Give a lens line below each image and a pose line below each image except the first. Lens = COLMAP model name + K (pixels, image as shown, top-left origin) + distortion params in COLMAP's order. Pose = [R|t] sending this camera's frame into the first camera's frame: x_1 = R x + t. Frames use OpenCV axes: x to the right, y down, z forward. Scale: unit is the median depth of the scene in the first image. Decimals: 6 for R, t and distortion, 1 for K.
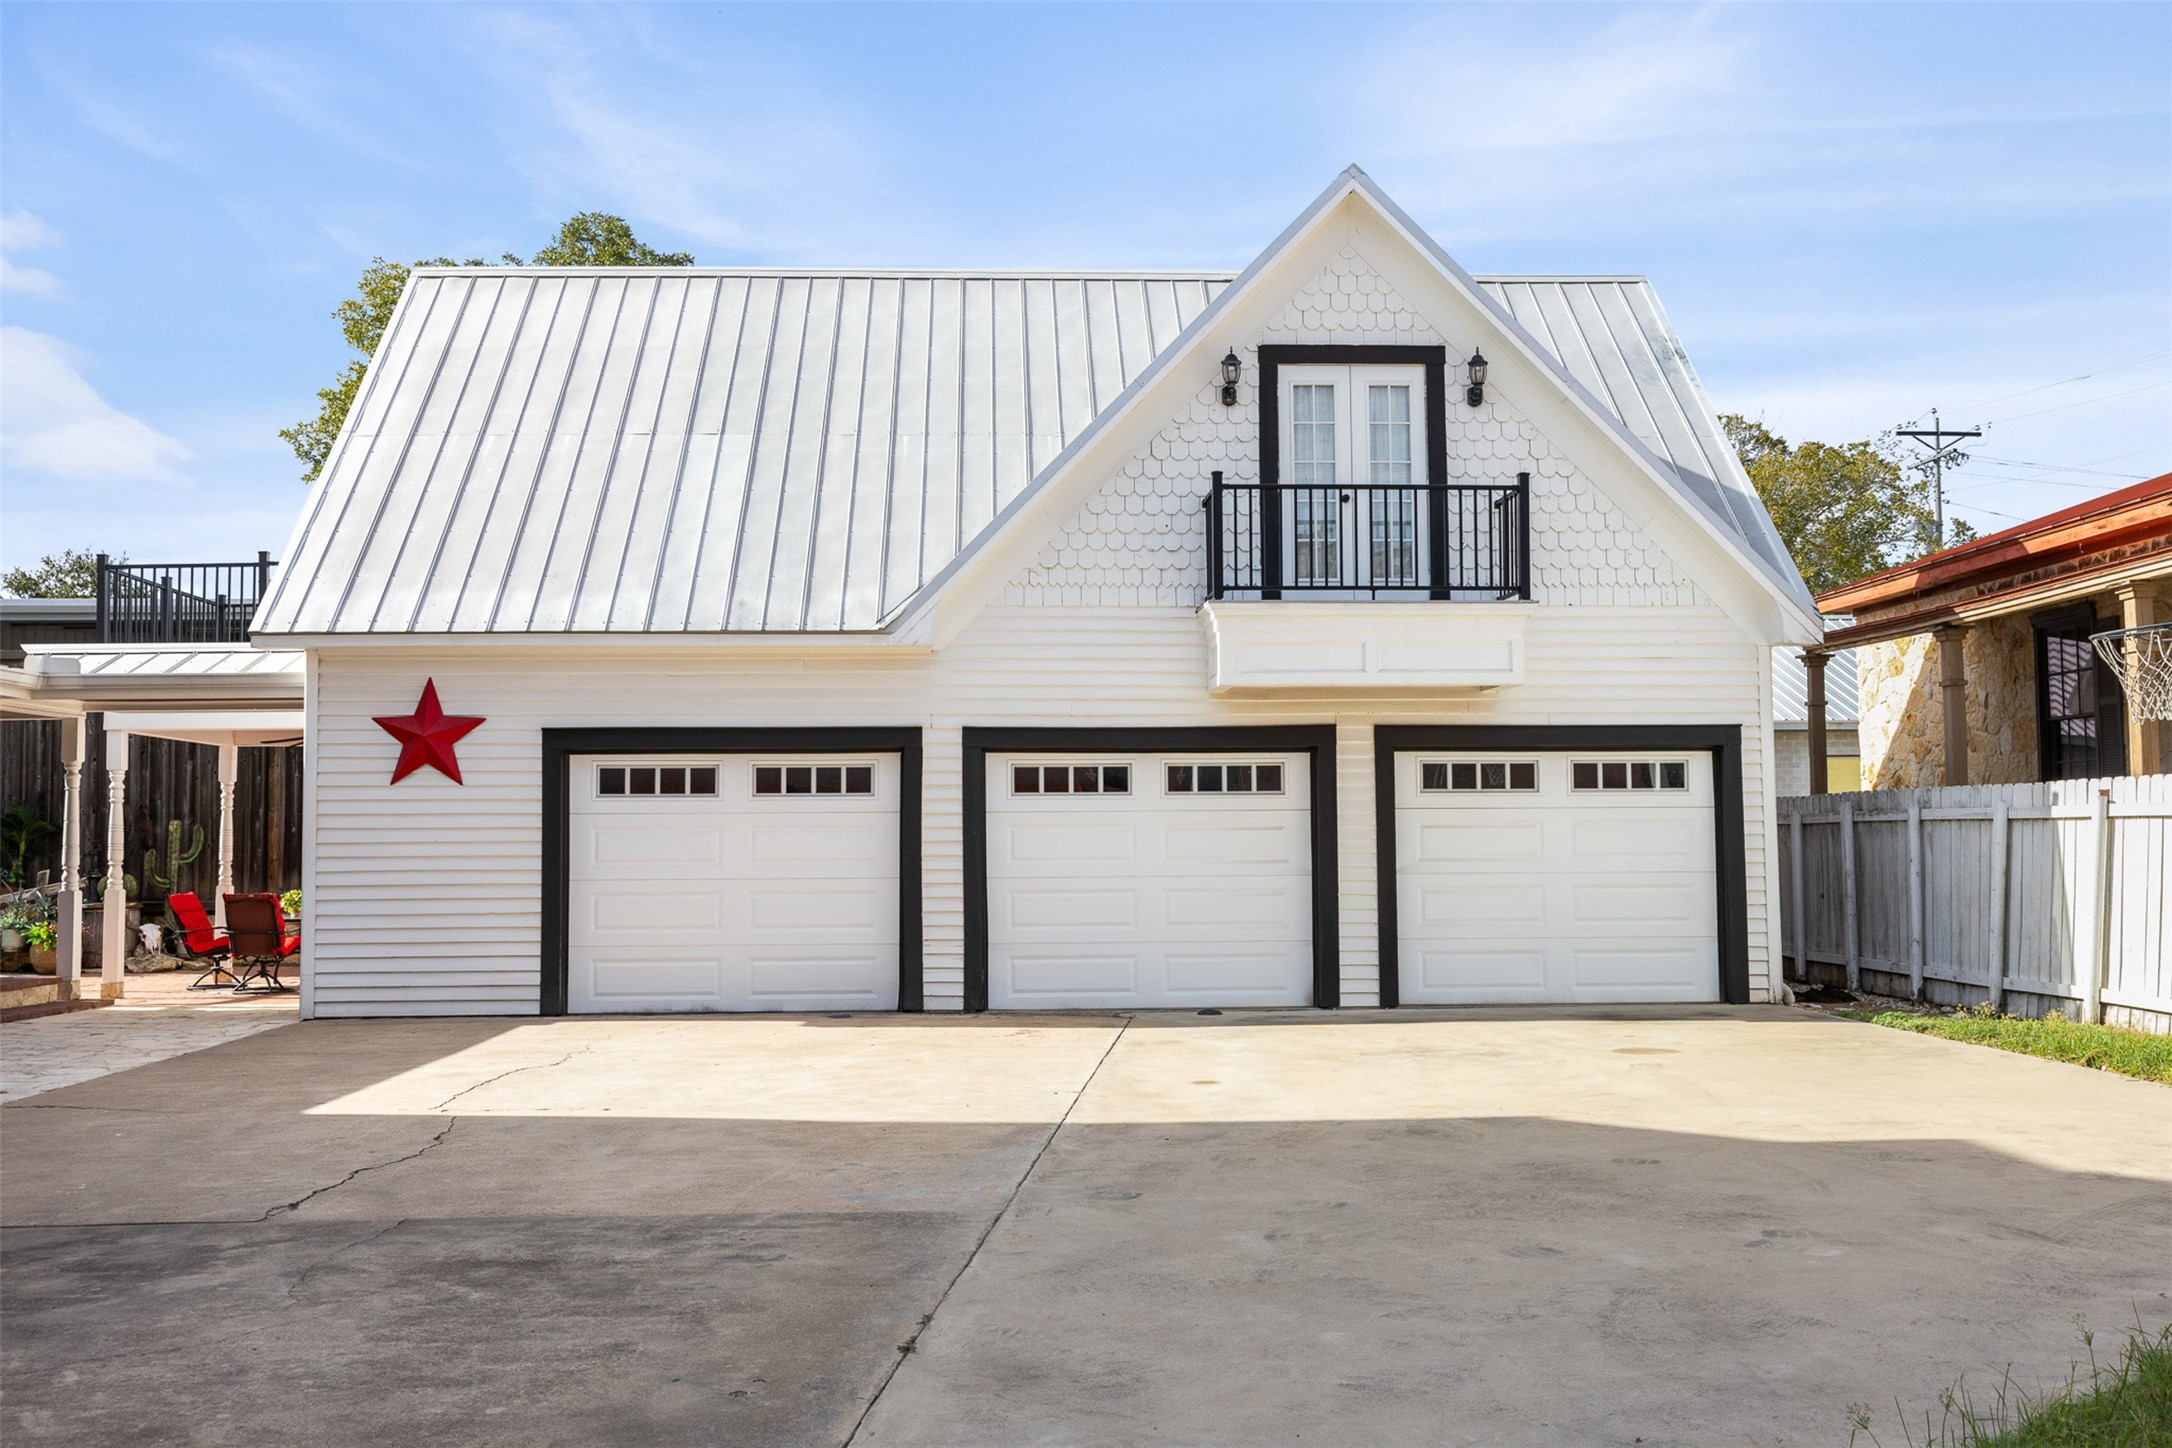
lens RADIAL K [[1898.2, 0, 1086.0], [0, 1898.2, 724.0], [0, 0, 1]] dist [0.013936, 0.011168]
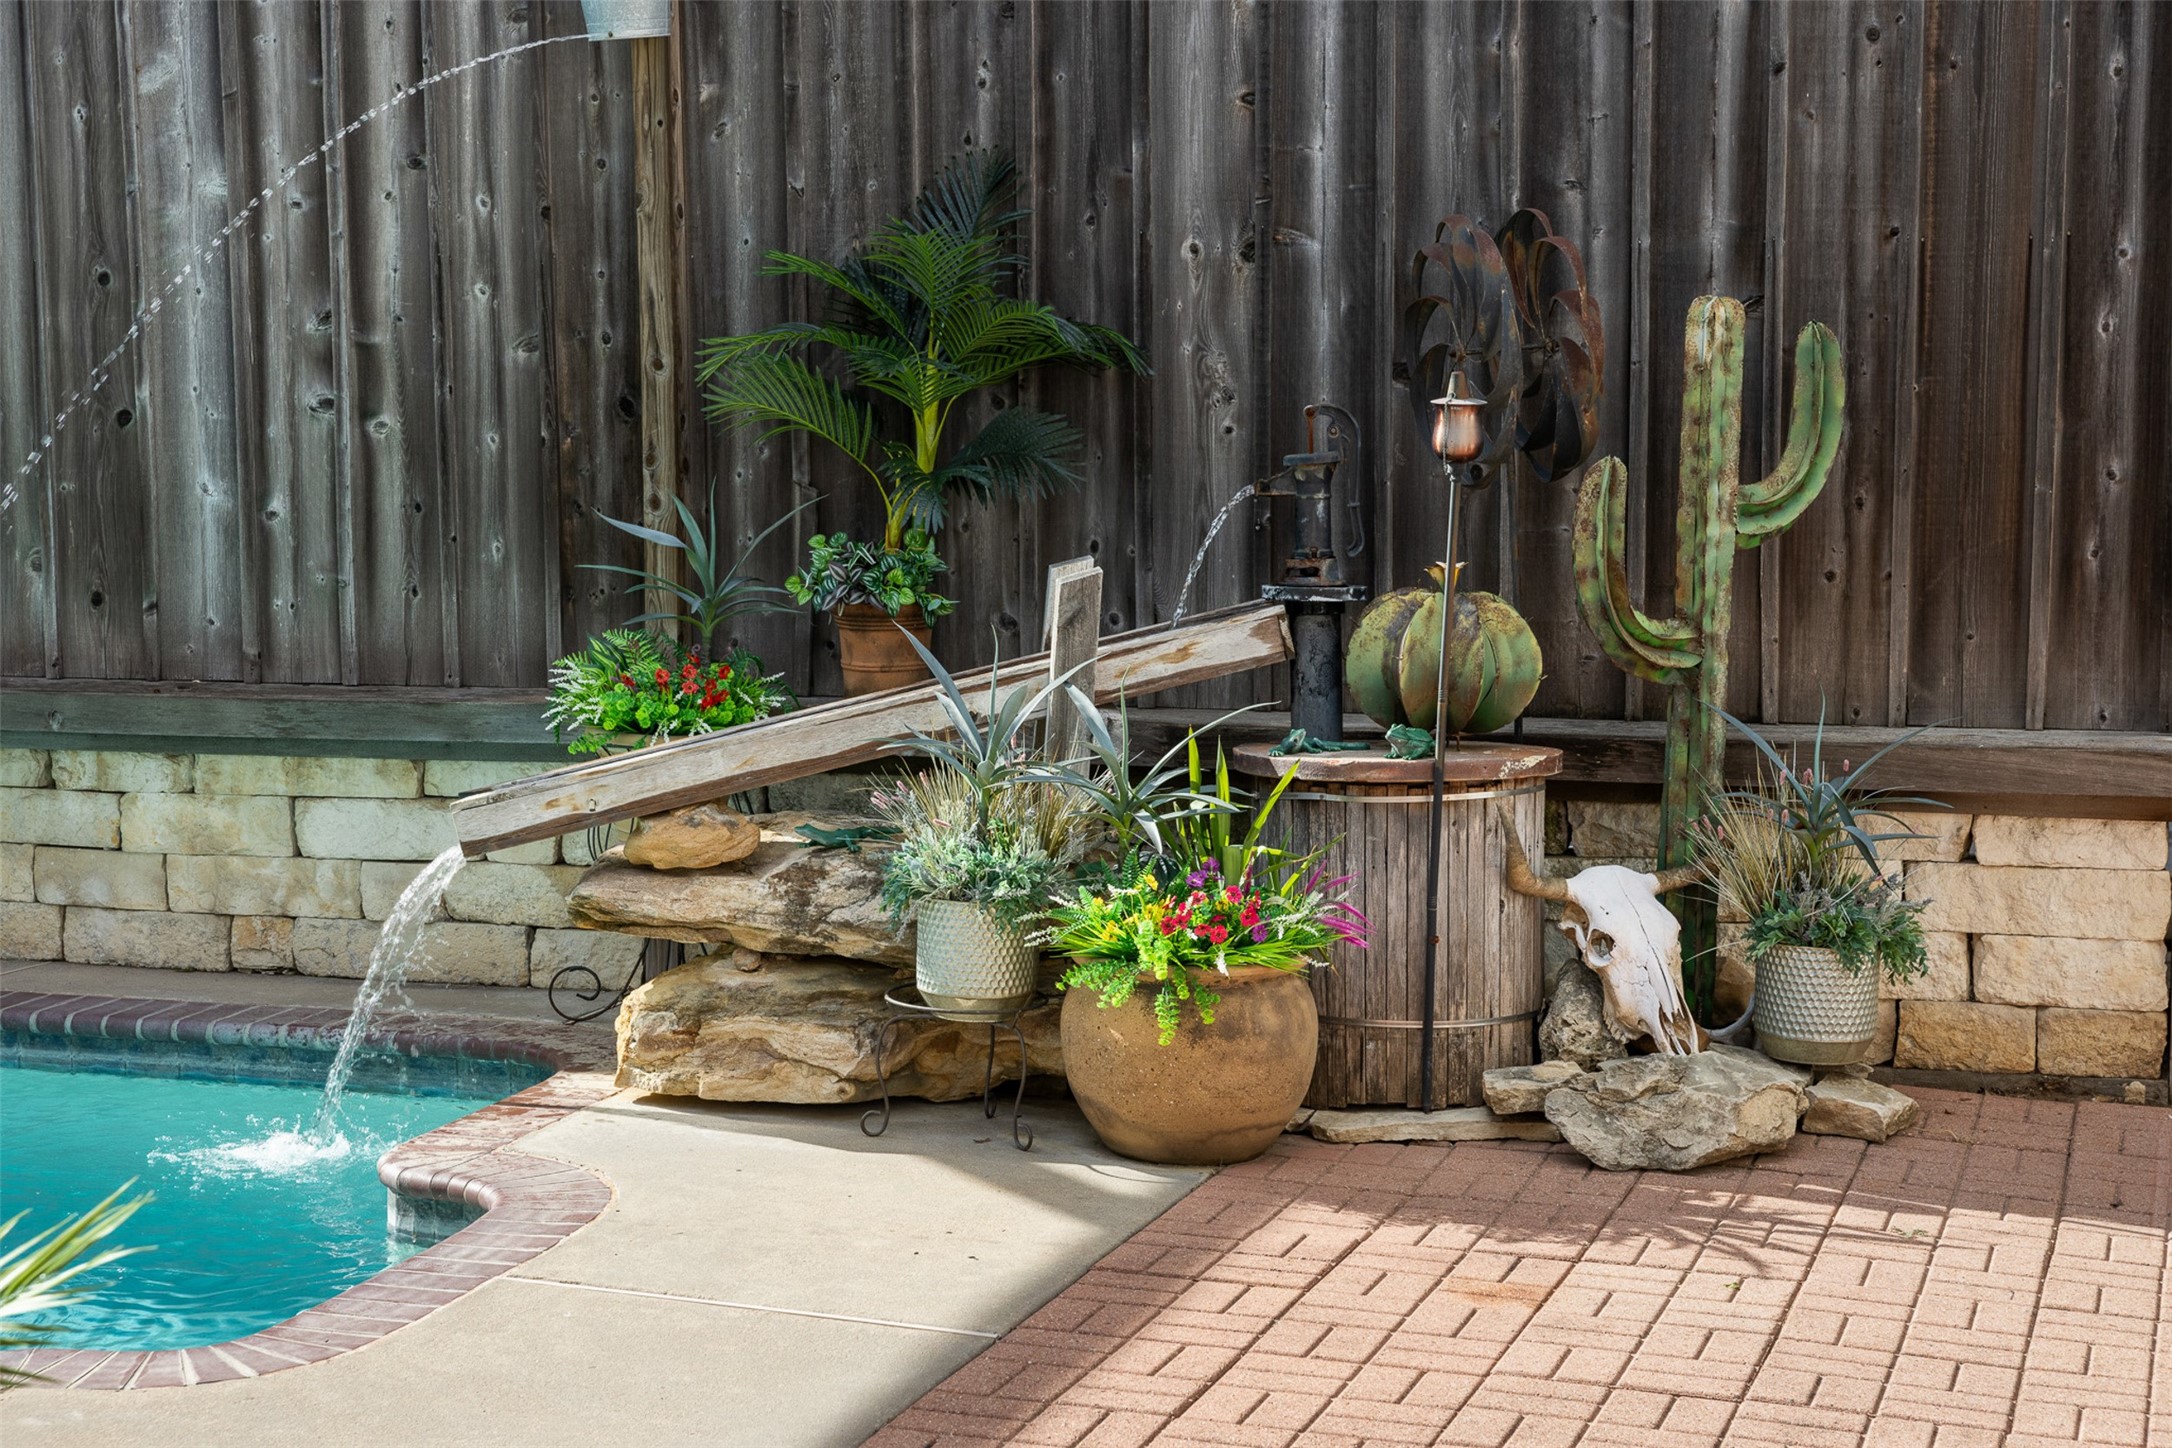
lens RADIAL K [[3595.1, 0, 1086.0], [0, 3595.1, 724.0], [0, 0, 1]] dist [0.030817, 0.043255]
pose [[0.943106, 0.039727, -0.330112, -0.441826], [0.017350, 0.985604, 0.168178, 0.033583], [0.332040, -0.164337, 0.928839, 0.690884]]
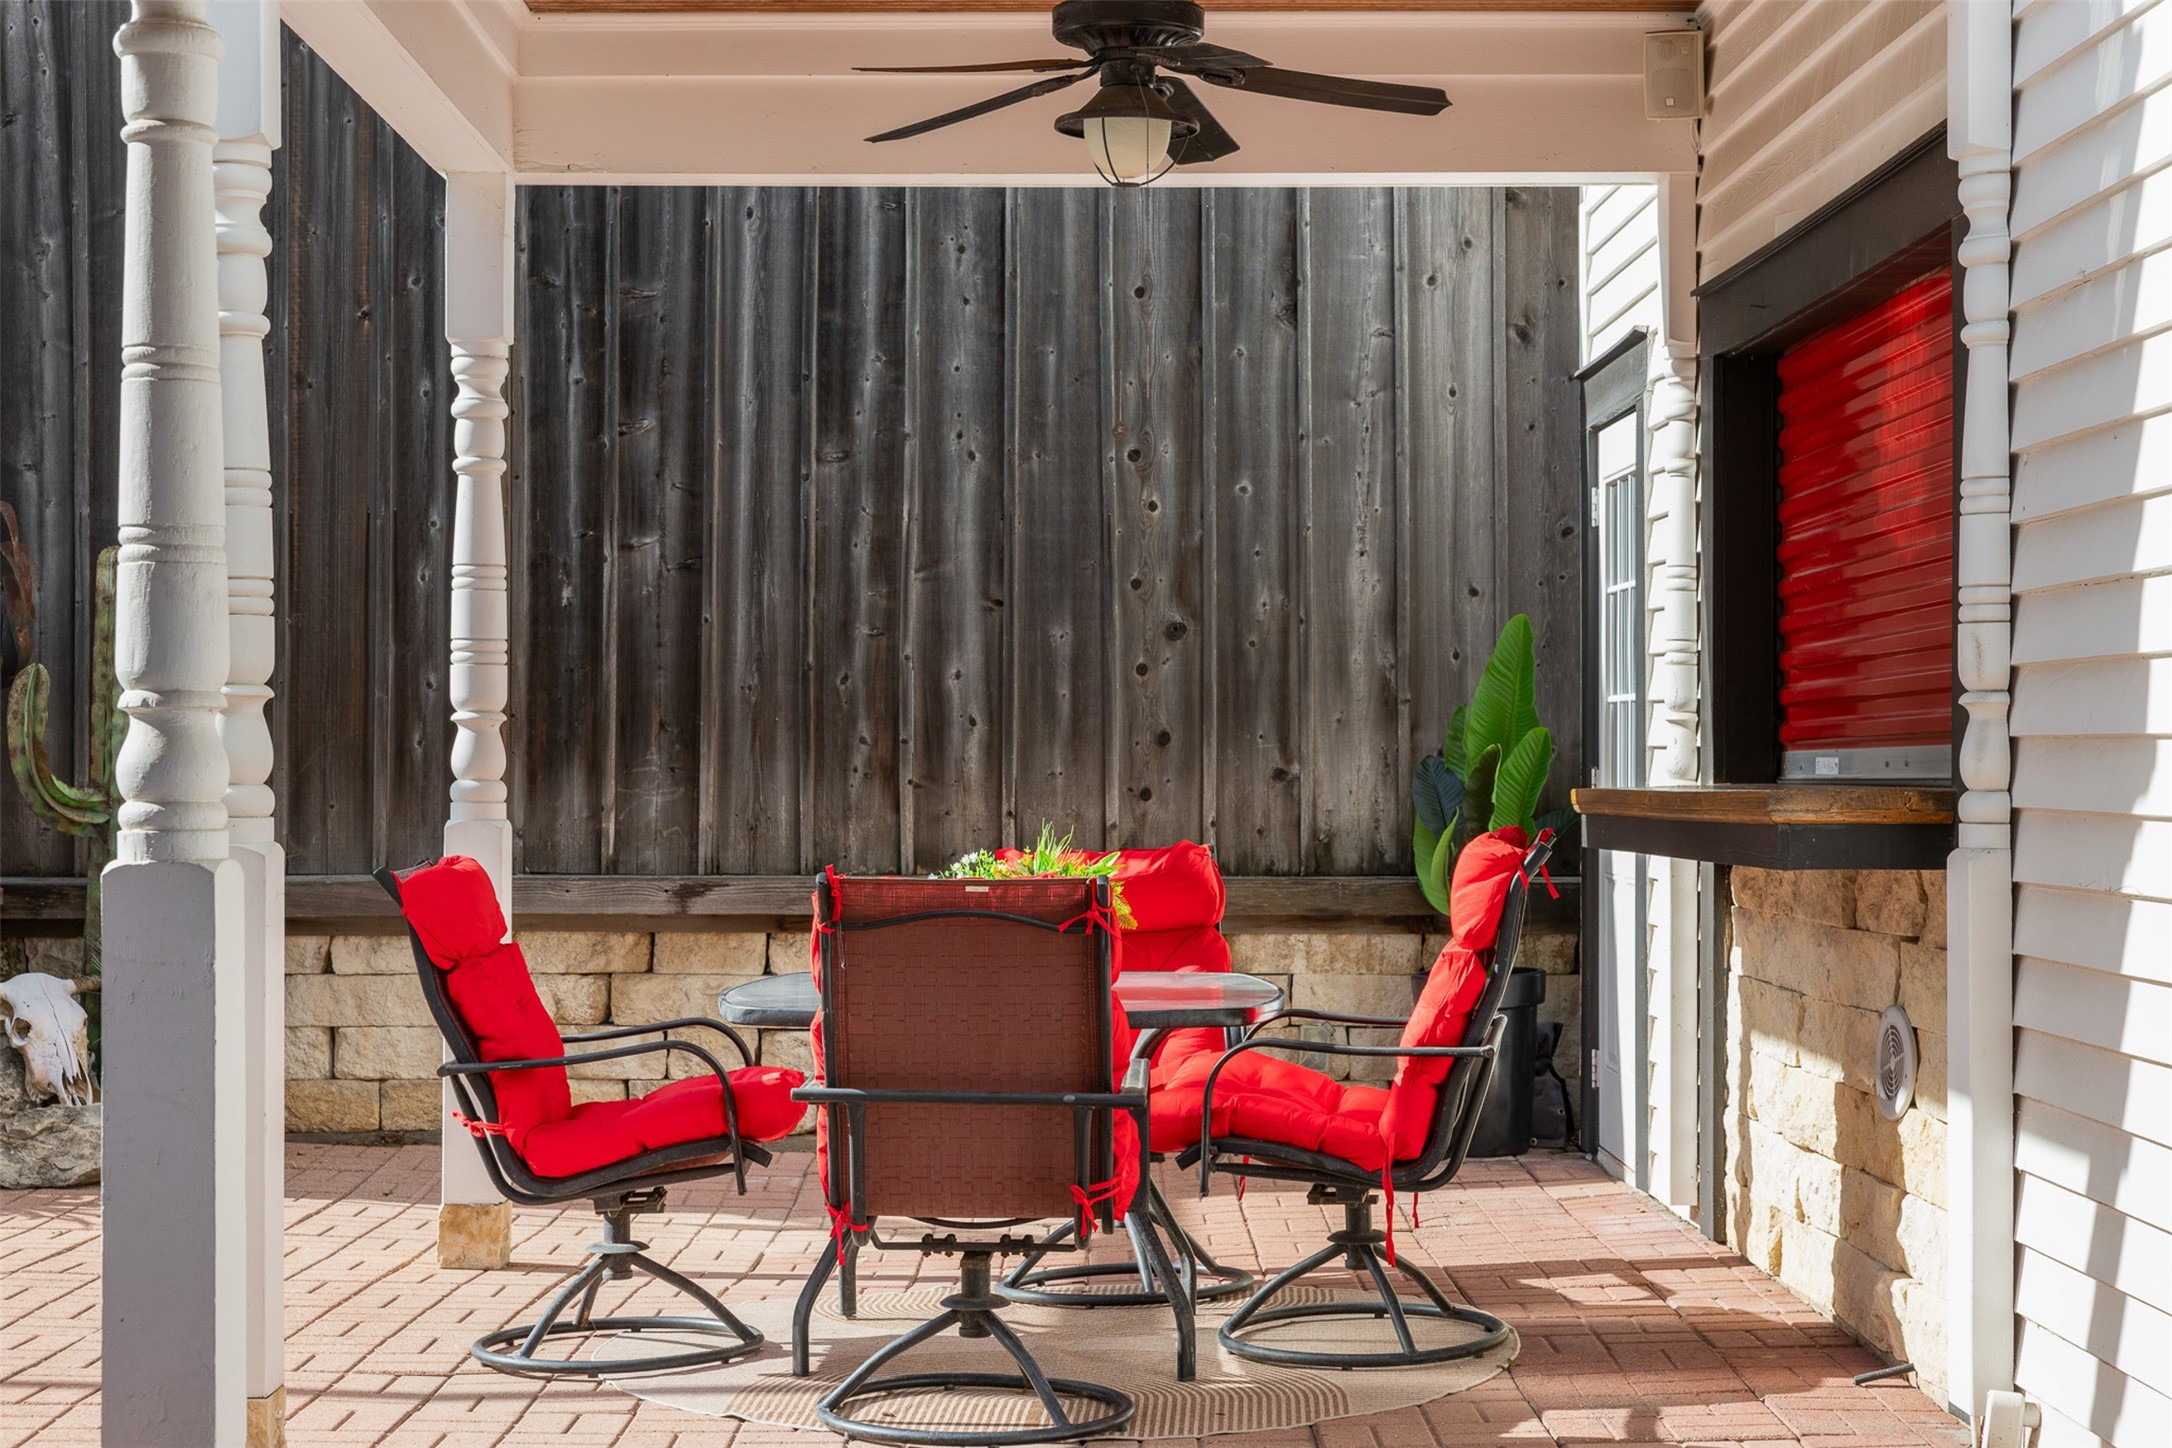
lens RADIAL K [[3595.1, 0, 1086.0], [0, 3595.1, 724.0], [0, 0, 1]] dist [0.030817, 0.043255]
pose [[0.999377, 0.007410, -0.034496, -0.357292], [-0.005361, 0.998236, 0.059135, 0.047503], [0.034873, -0.058914, 0.997654, 0.575370]]
